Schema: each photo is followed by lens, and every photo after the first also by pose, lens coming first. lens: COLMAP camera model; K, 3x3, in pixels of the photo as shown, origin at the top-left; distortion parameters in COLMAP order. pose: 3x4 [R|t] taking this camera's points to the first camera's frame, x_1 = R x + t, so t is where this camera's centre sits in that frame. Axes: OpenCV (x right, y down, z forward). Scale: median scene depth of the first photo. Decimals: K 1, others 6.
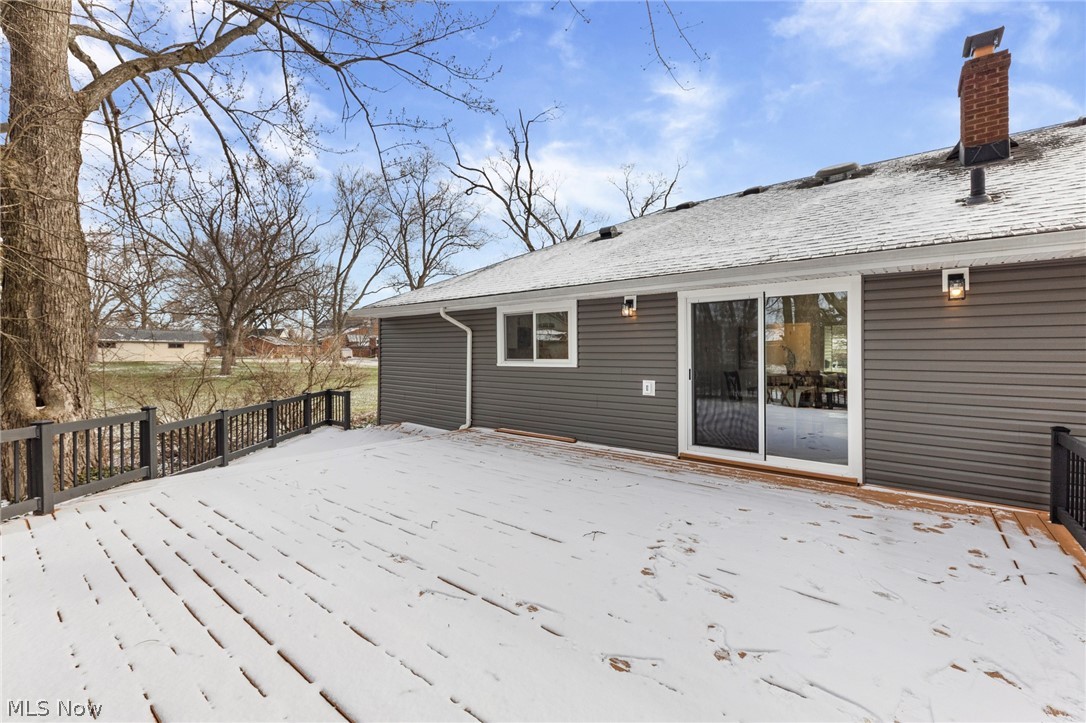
lens RADIAL K [[457.8, 0, 546.4], [0, 457.8, 355.8], [0, 0, 1]] dist [-0.000206, -0.000822]
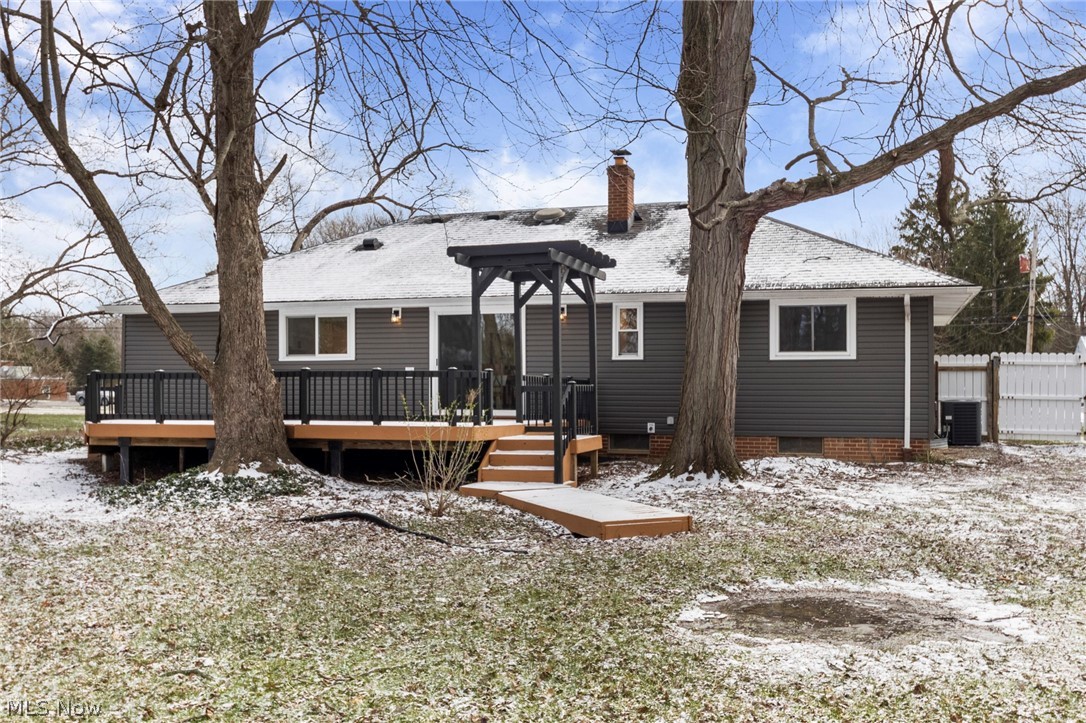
lens RADIAL K [[688.8, 0, 543.5], [0, 688.8, 363.5], [0, 0, 1]] dist [-0.005182, -0.000883]
pose [[0.910150, 0.005202, 0.414246, -0.236871], [0.001793, 0.999862, -0.016495, 0.063683], [-0.414275, 0.015756, 0.910016, -0.930581]]
